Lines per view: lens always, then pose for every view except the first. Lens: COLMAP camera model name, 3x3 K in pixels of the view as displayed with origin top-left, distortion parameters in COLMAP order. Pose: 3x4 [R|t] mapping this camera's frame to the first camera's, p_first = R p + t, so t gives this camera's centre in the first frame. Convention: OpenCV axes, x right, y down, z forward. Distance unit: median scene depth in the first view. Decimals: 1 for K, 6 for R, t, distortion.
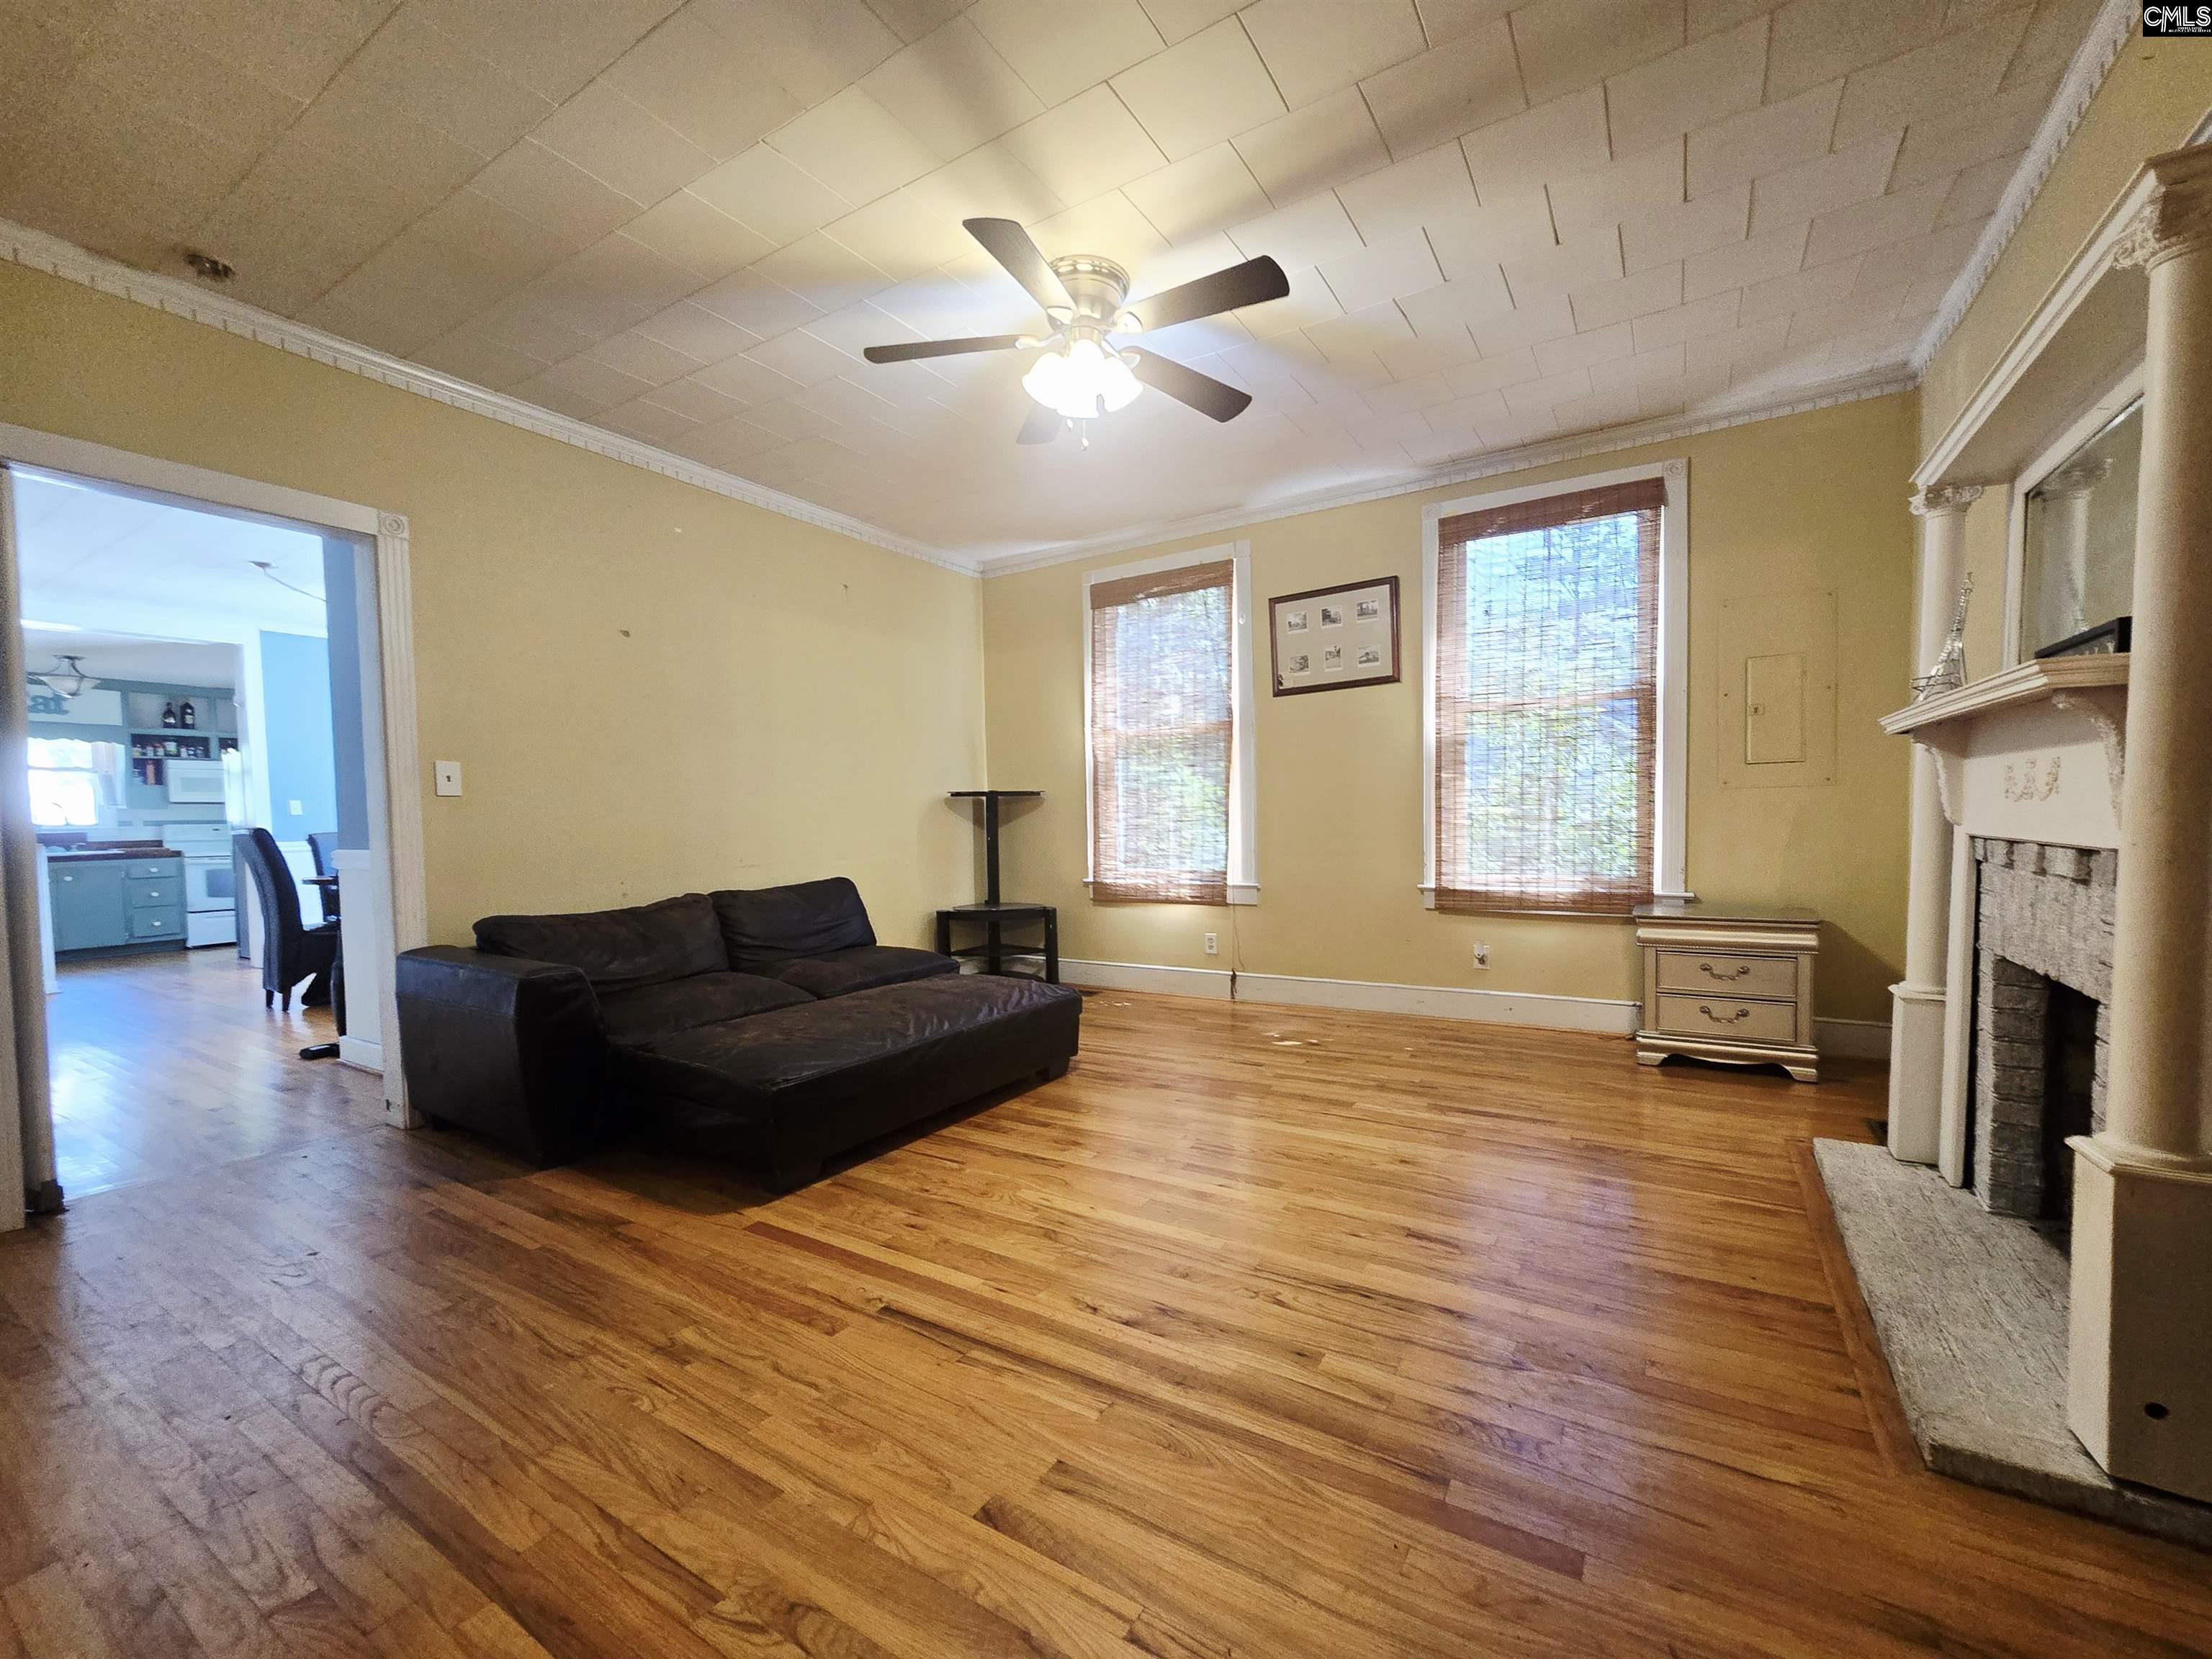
lens RADIAL K [[904.7, 0, 1115.7], [0, 904.7, 852.1], [0, 0, 1]] dist [-0.007020, 0.001256]
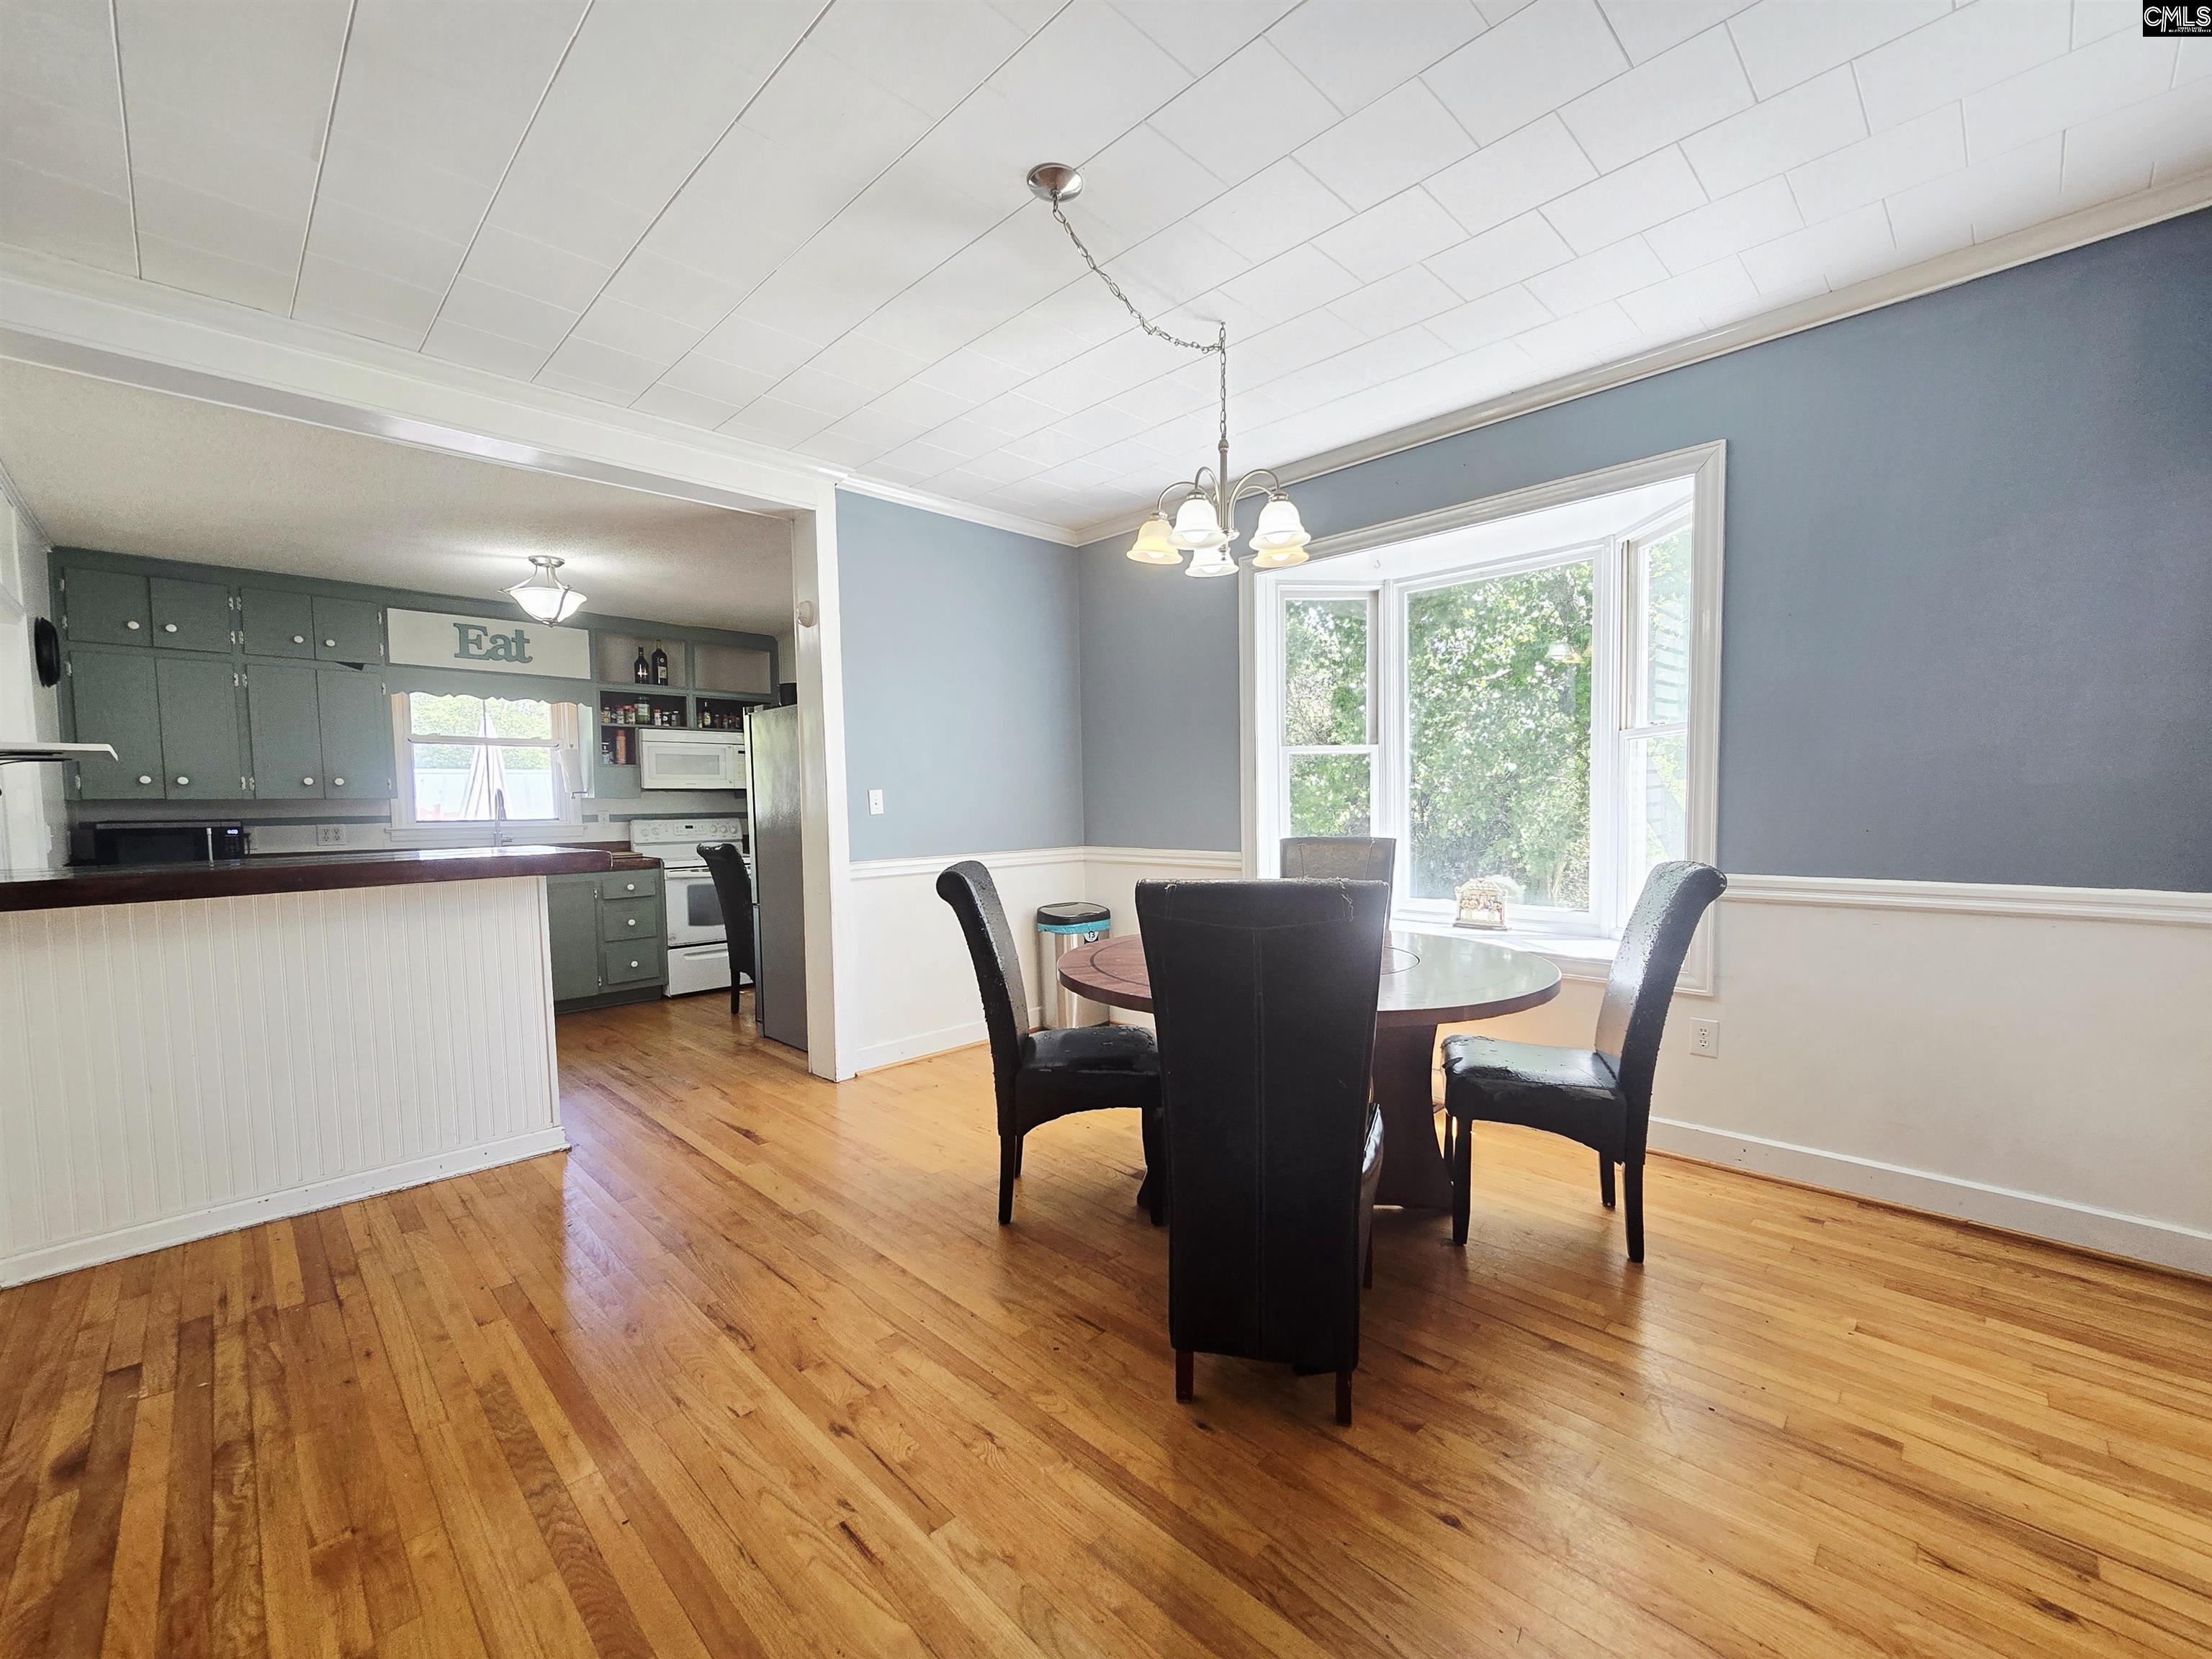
lens RADIAL K [[904.7, 0, 1114.9], [0, 904.7, 857.1], [0, 0, 1]] dist [-0.007020, 0.001256]
pose [[0.972081, 0.021220, -0.233686, -0.529920], [-0.015217, 0.999507, 0.027459, -0.027410], [0.234154, -0.023136, 0.971924, 0.399870]]
